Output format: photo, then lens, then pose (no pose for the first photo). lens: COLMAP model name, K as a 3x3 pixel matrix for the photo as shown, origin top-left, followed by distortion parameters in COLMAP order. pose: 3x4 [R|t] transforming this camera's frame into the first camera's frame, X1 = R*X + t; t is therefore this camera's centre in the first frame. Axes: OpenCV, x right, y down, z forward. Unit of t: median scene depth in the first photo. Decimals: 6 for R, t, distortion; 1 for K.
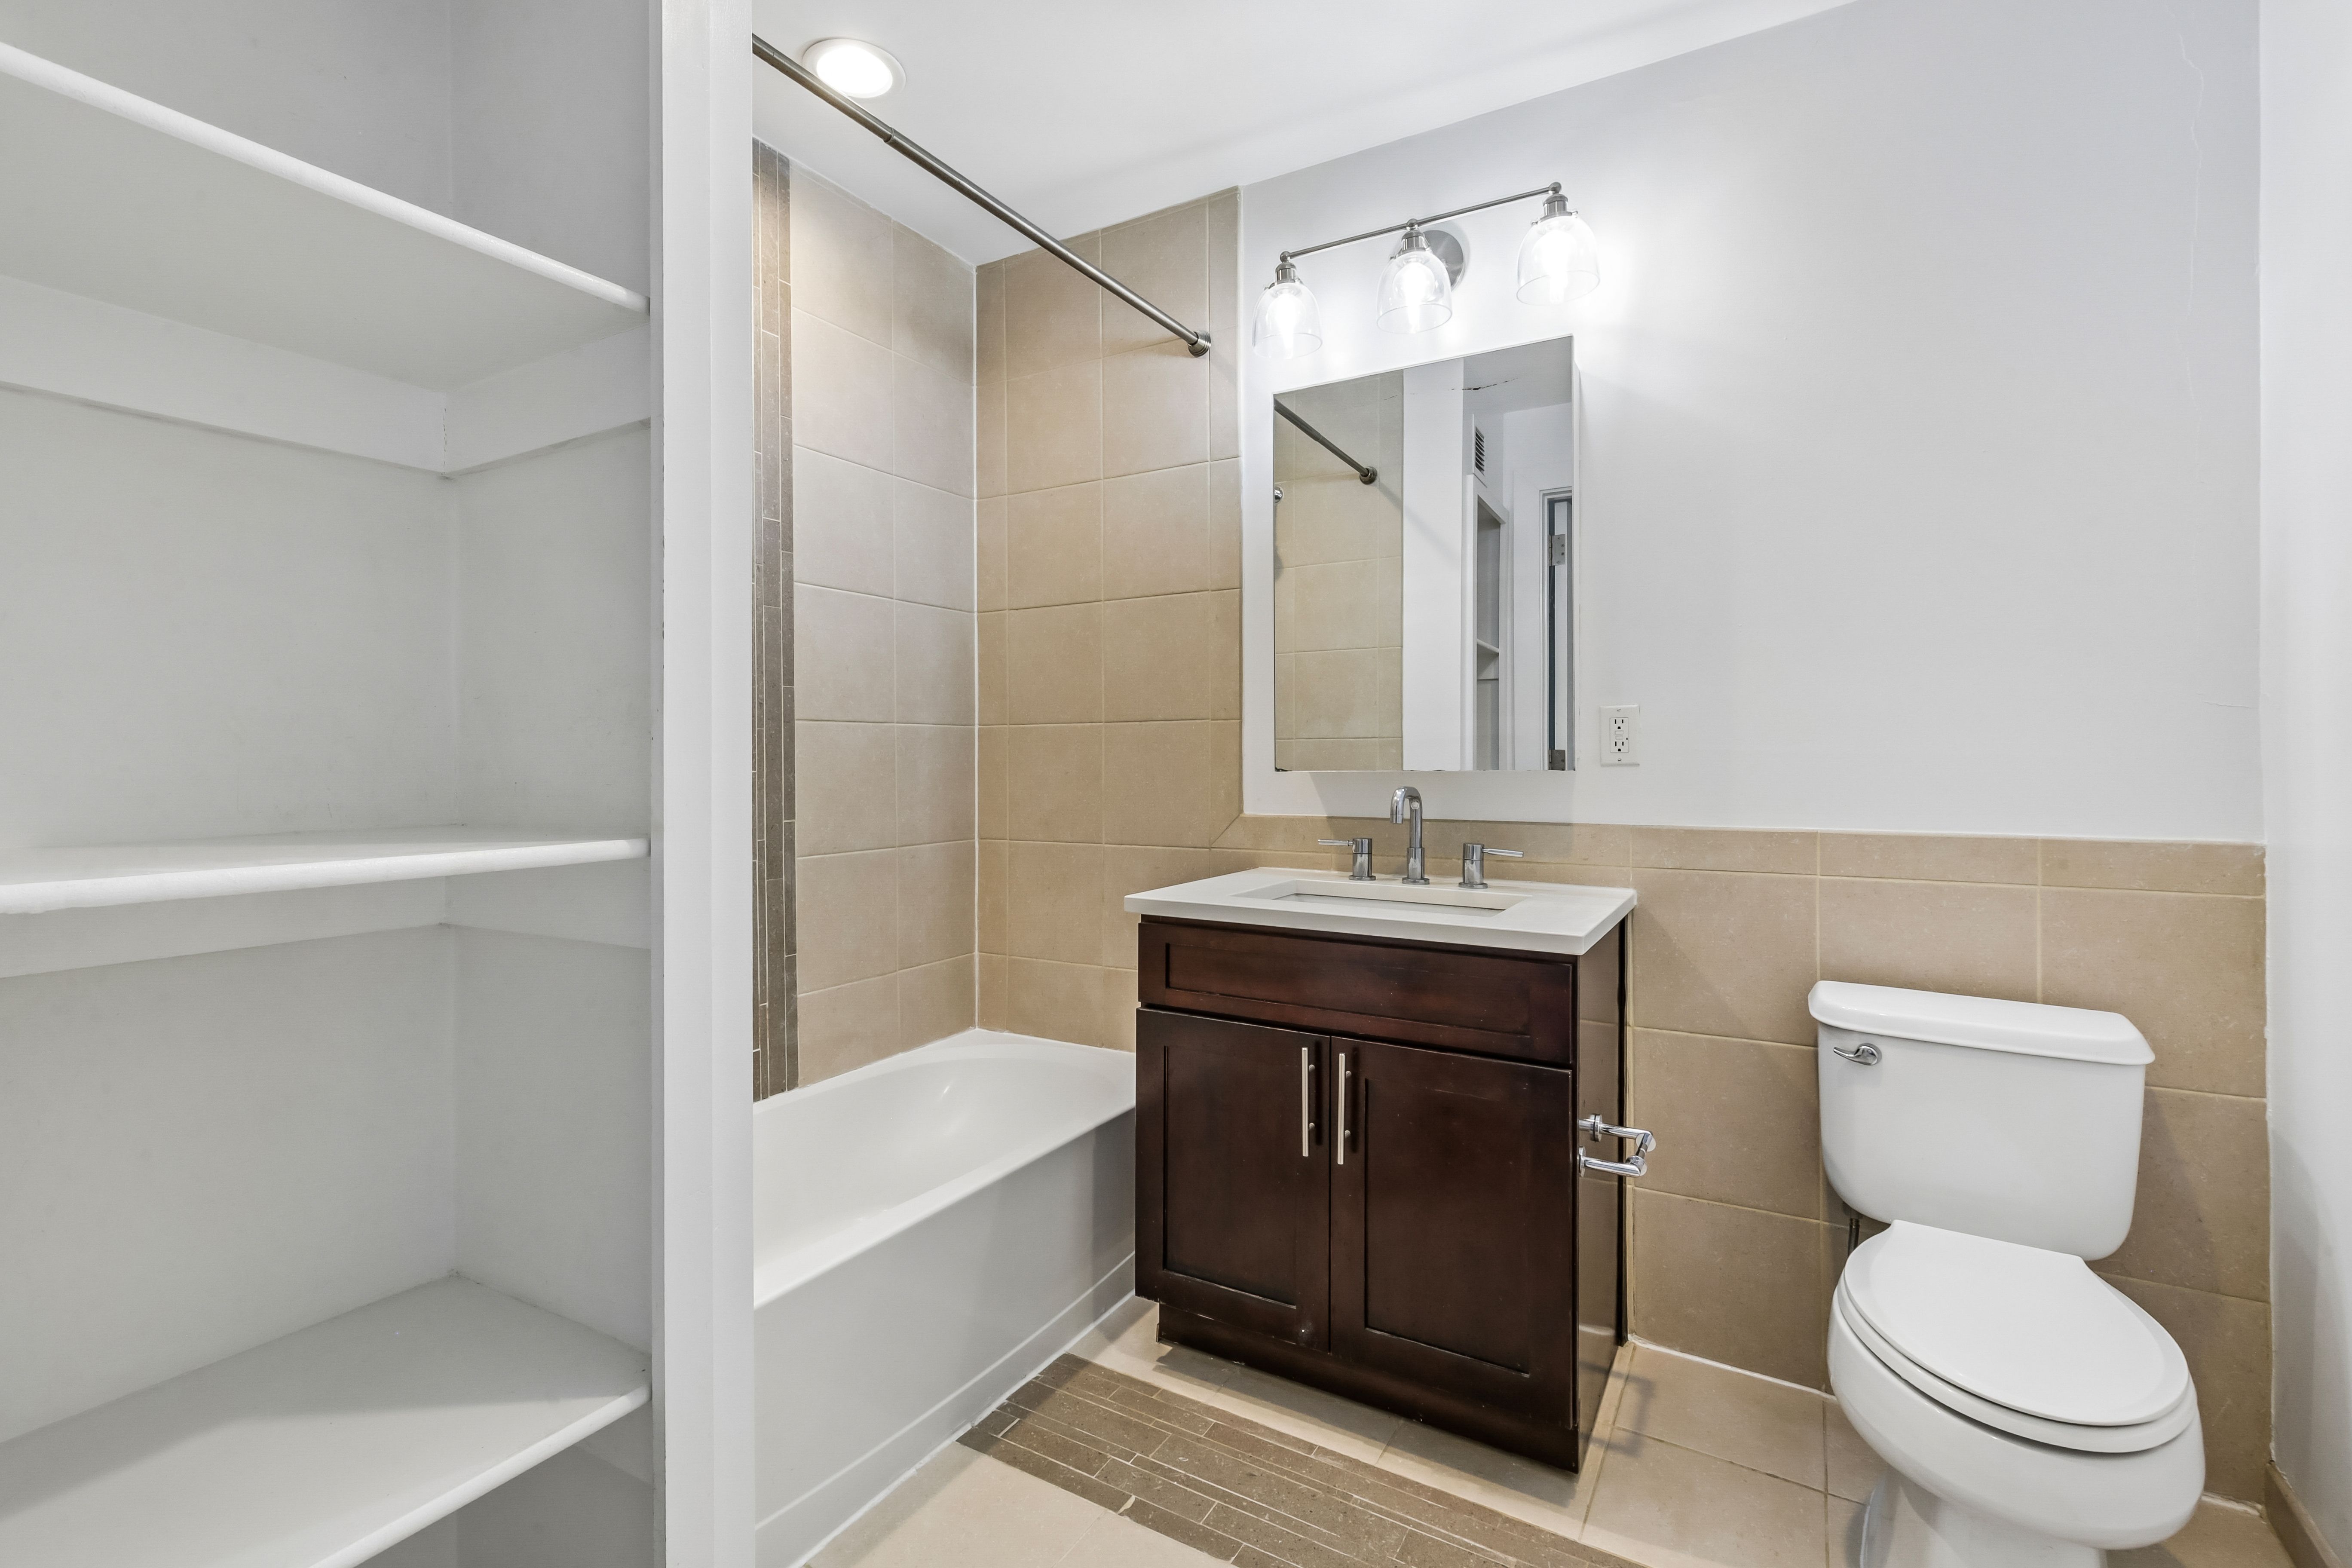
lens RADIAL K [[1073.5, 0, 1169.7], [0, 1073.5, 776.2], [0, 0, 1]] dist [0.015351, -0.005637]
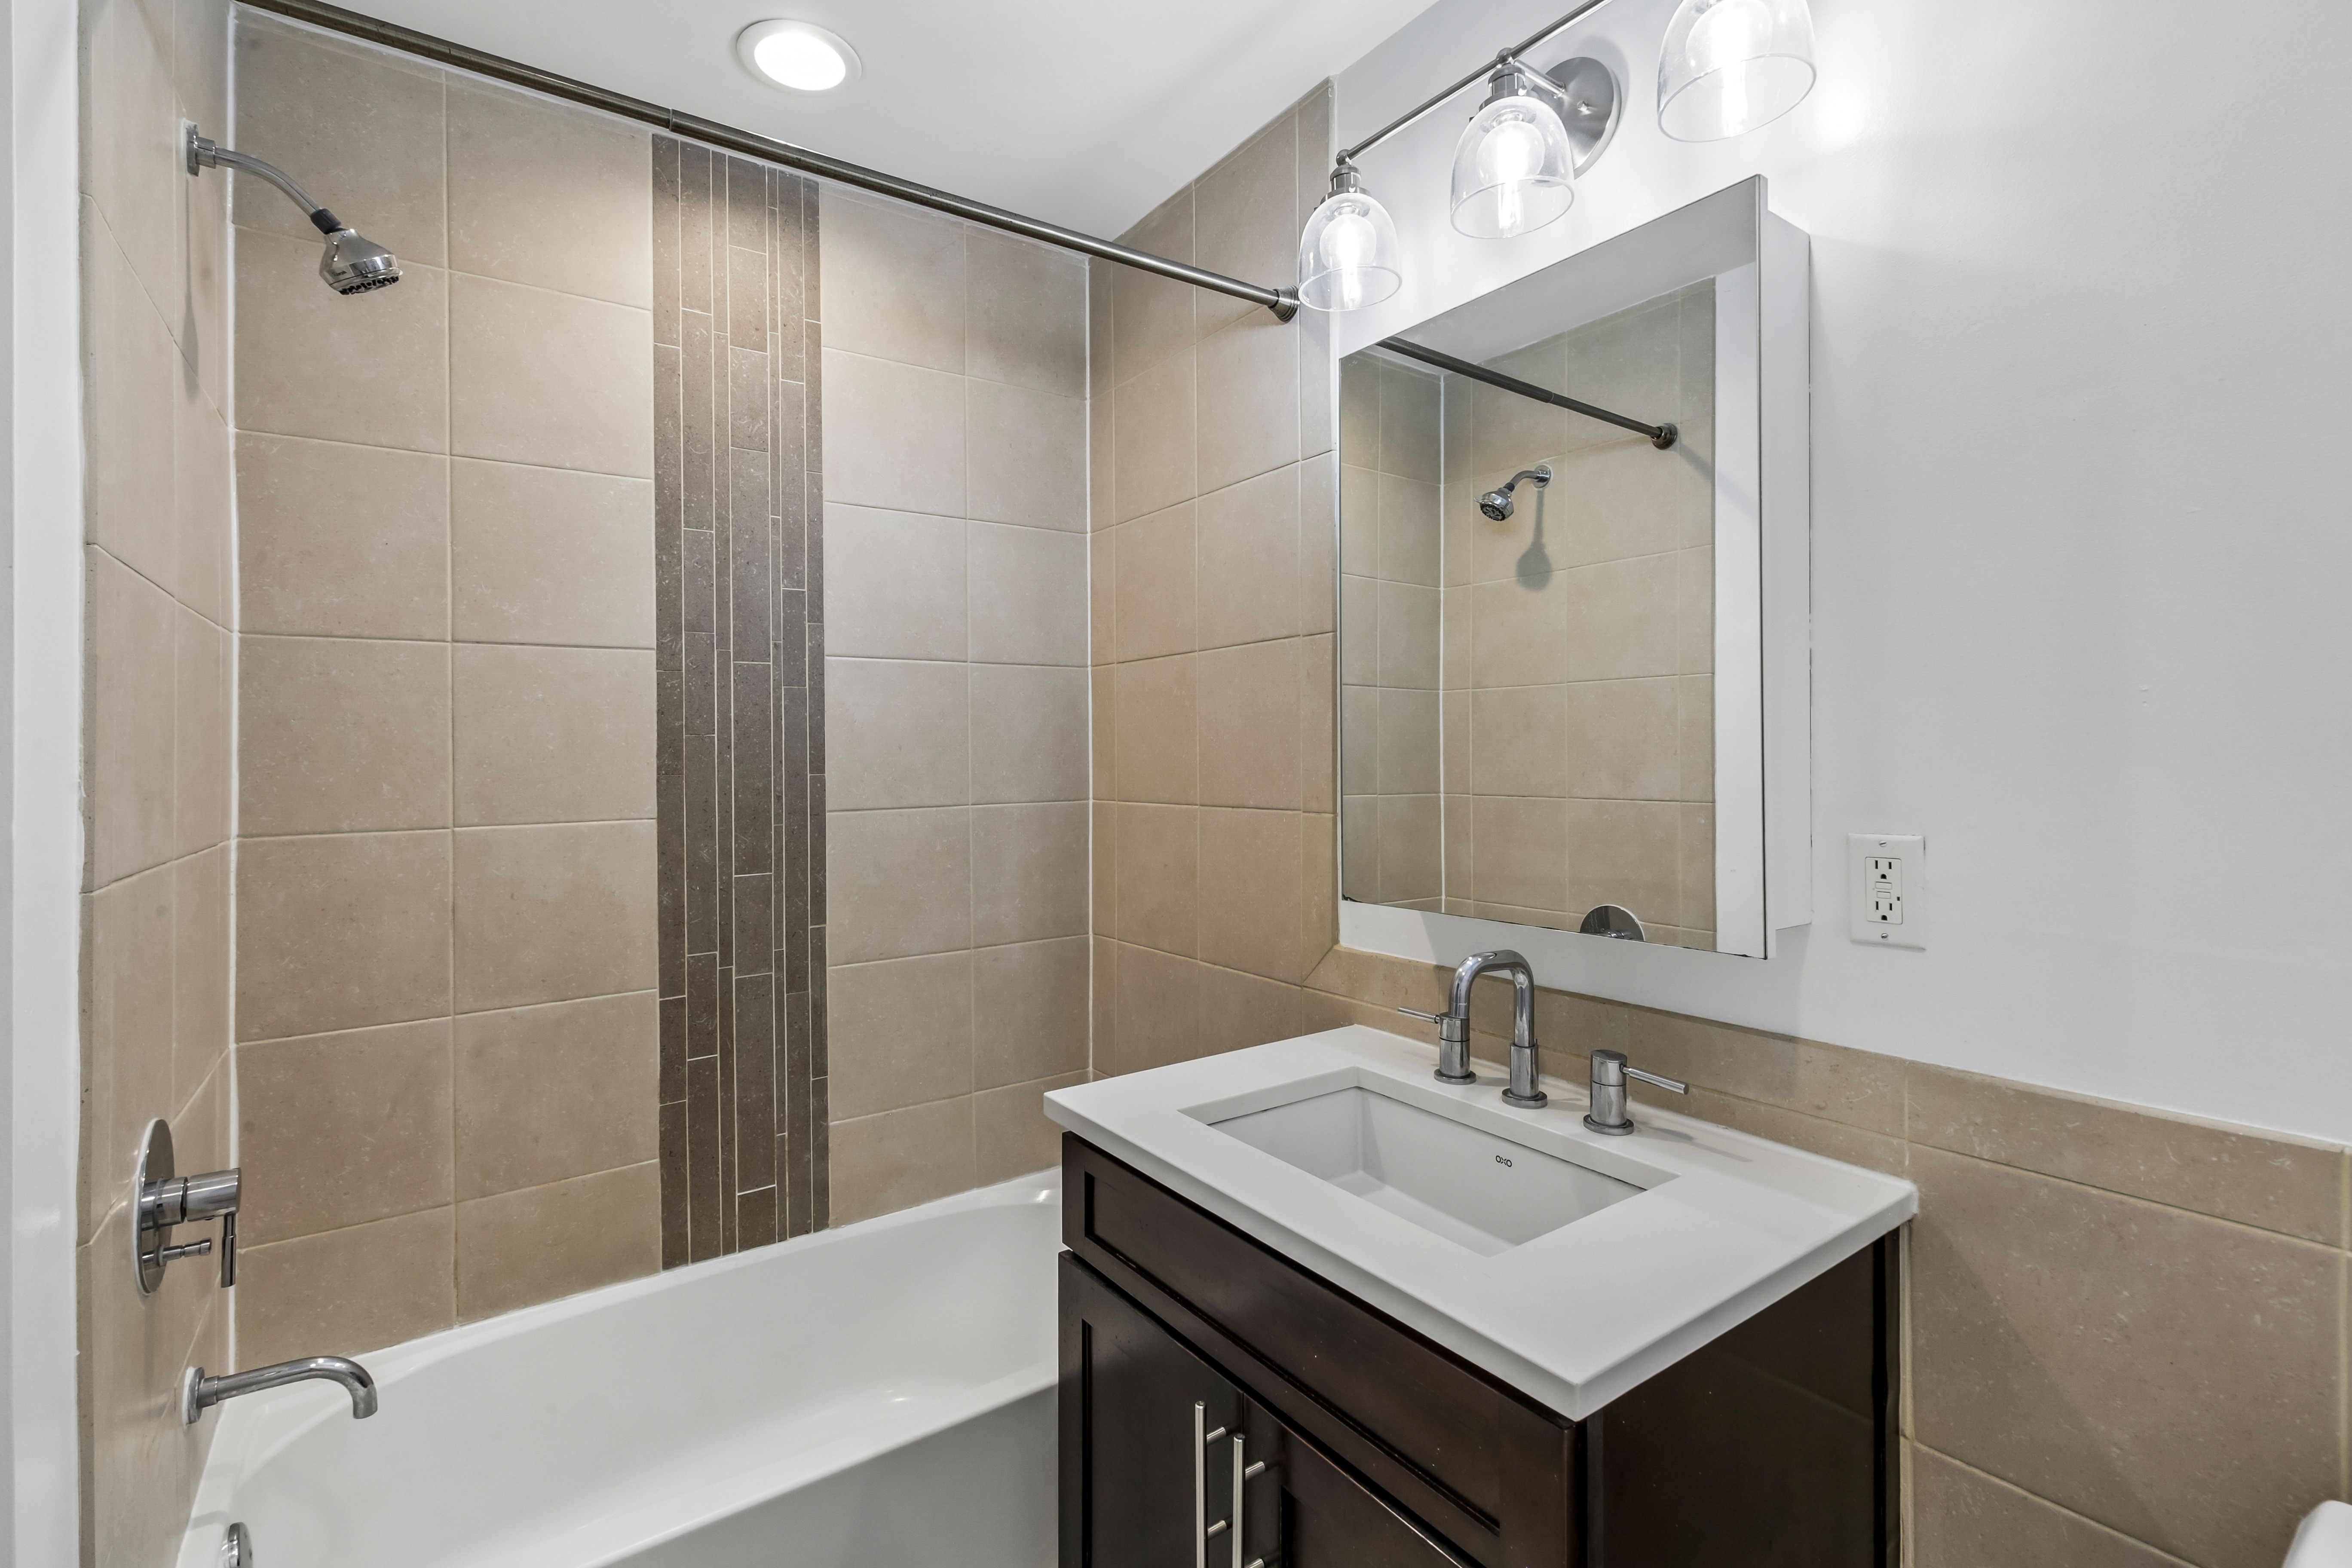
lens RADIAL K [[1073.5, 0, 1168.2], [0, 1073.5, 764.4], [0, 0, 1]] dist [0.015351, -0.005637]
pose [[0.909370, -0.003522, -0.415973, 0.276173], [0.002064, 0.999990, -0.003954, -0.087033], [0.415983, 0.002737, 0.909368, 0.310396]]
